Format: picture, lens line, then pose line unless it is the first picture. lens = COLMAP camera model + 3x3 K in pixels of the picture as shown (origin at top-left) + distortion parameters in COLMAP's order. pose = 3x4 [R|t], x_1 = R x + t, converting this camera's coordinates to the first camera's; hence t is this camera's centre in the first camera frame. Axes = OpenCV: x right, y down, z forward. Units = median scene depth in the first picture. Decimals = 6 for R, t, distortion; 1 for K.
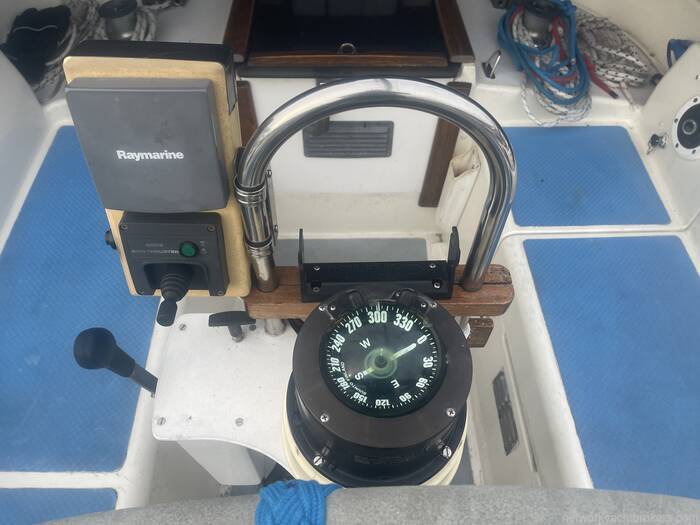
lens RADIAL K [[539.6, 0, 350.0], [0, 539.6, 262.5], [0, 0, 1]] dist [0.004629, 0.001435]
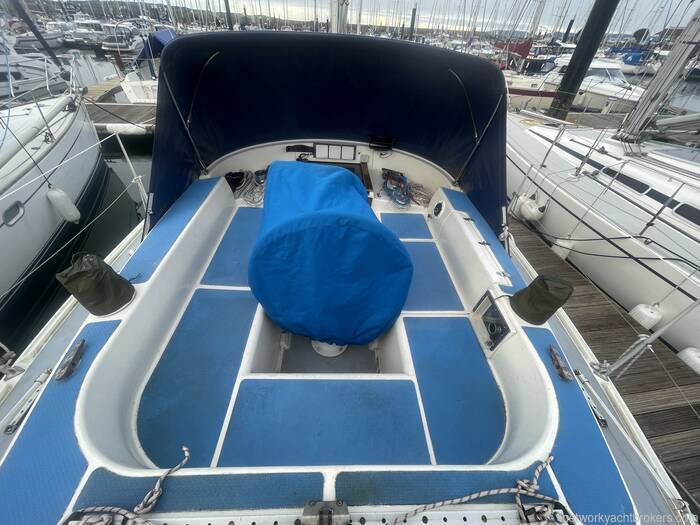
lens RADIAL K [[284.5, 0, 350.0], [0, 284.5, 262.5], [0, 0, 1]] dist [-0.000426, -0.000572]
pose [[0.998990, 0.027847, 0.035277, 0.042997], [-0.019550, 0.976012, -0.216838, 0.398143], [-0.040469, 0.215929, 0.975570, -0.537393]]
